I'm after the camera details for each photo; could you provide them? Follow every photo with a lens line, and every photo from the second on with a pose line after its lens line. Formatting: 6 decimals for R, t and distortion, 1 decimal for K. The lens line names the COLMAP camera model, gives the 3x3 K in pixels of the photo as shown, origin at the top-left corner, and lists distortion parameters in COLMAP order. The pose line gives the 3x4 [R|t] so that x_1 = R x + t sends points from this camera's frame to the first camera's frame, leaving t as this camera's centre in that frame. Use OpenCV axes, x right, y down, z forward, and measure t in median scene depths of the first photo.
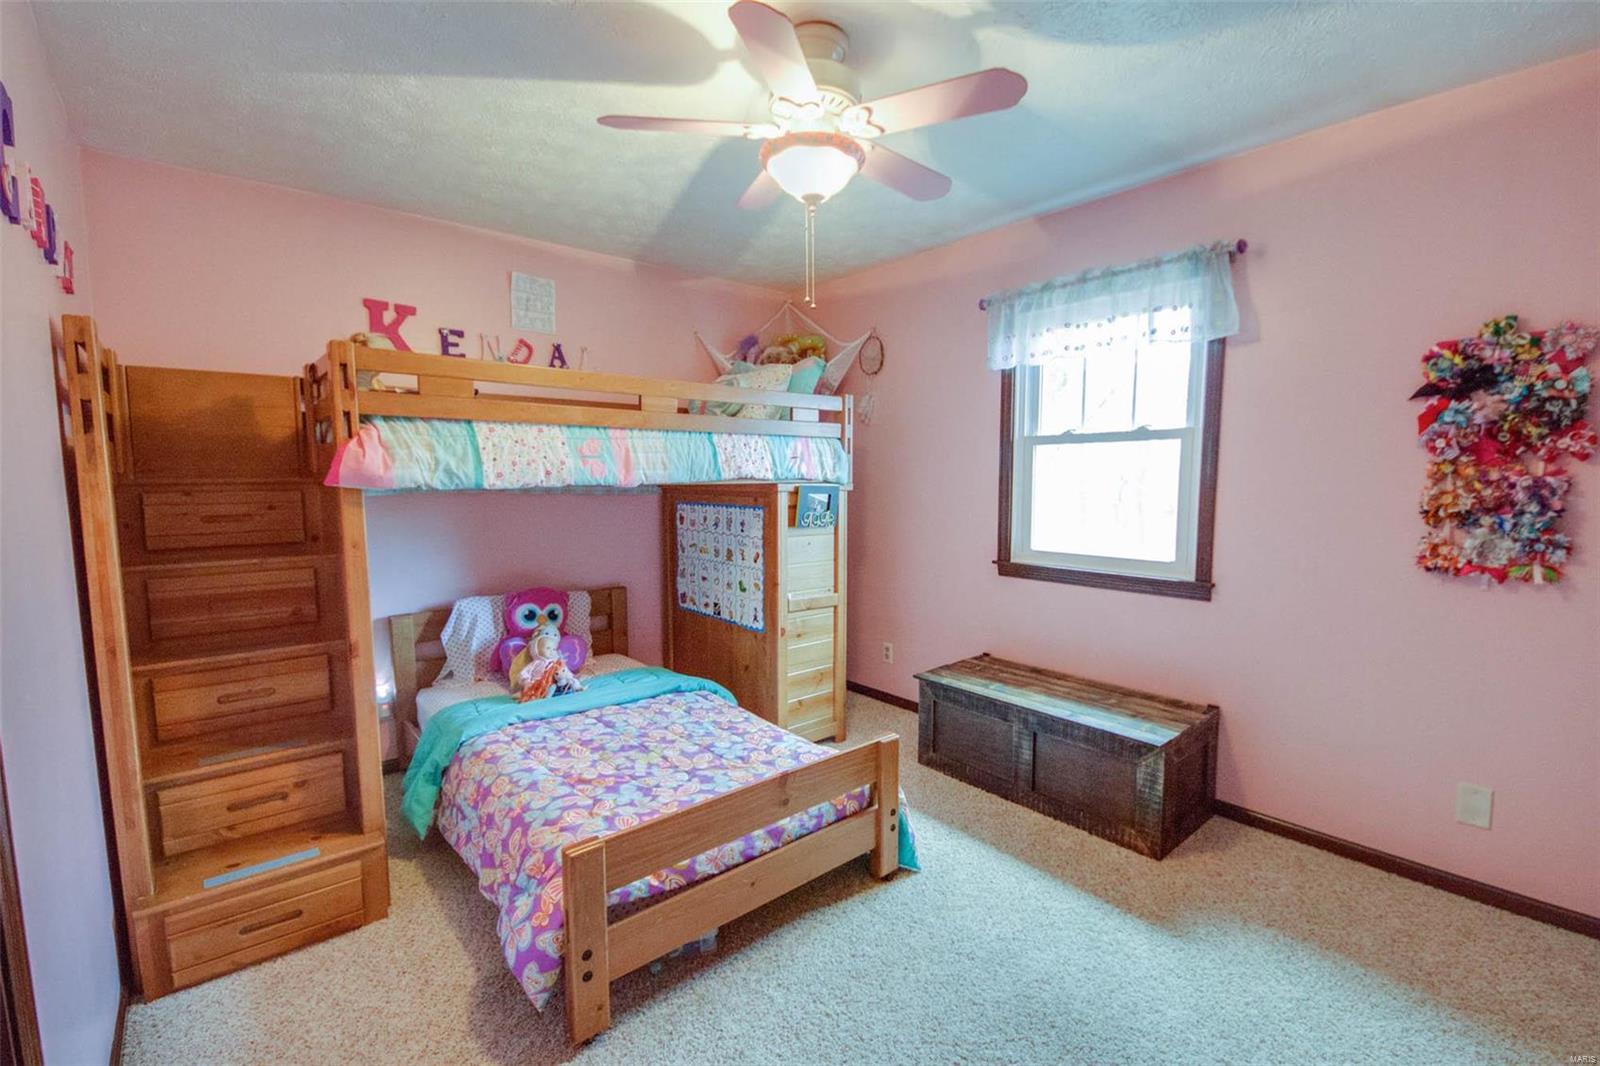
lens RADIAL K [[737.9, 0, 800.0], [0, 737.9, 533.0], [0, 0, 1]] dist [0.025948, 0.000006]
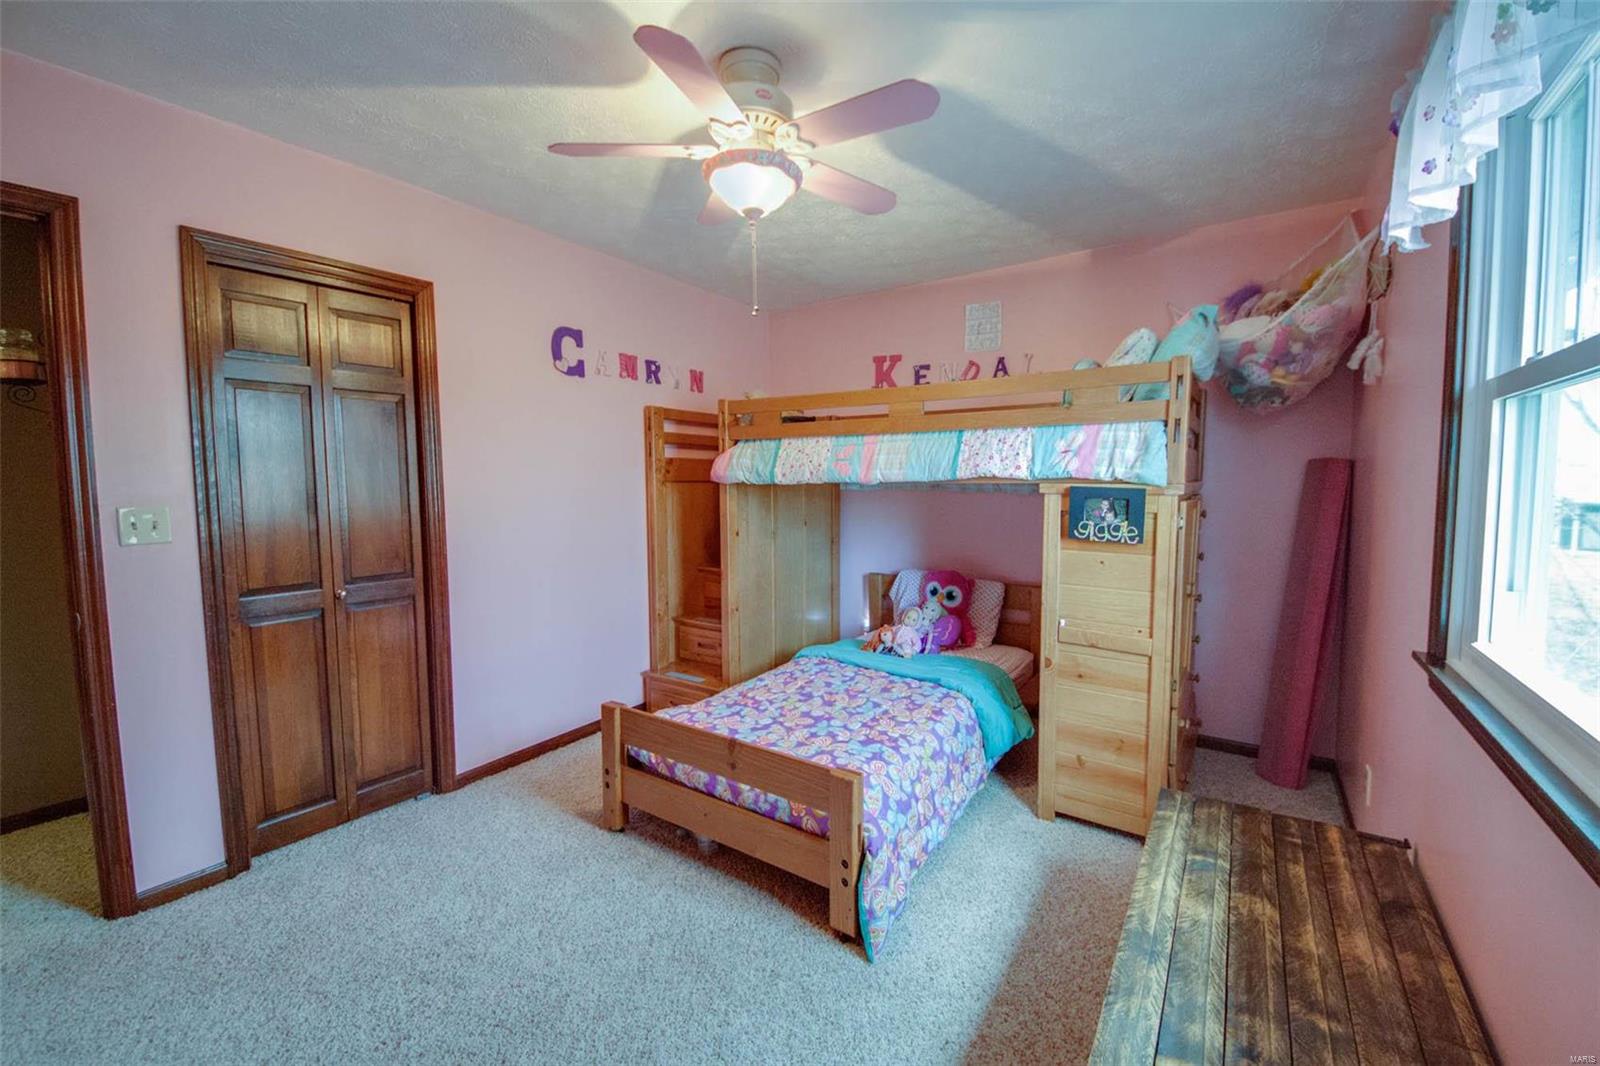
lens RADIAL K [[631.1, 0, 802.5], [0, 631.1, 515.8], [0, 0, 1]] dist [0.037734, -0.023433]
pose [[0.244601, 0.058139, -0.967879, 0.722550], [-0.076578, 0.996241, 0.040490, -0.046409], [0.966595, 0.064214, 0.248134, 0.667623]]
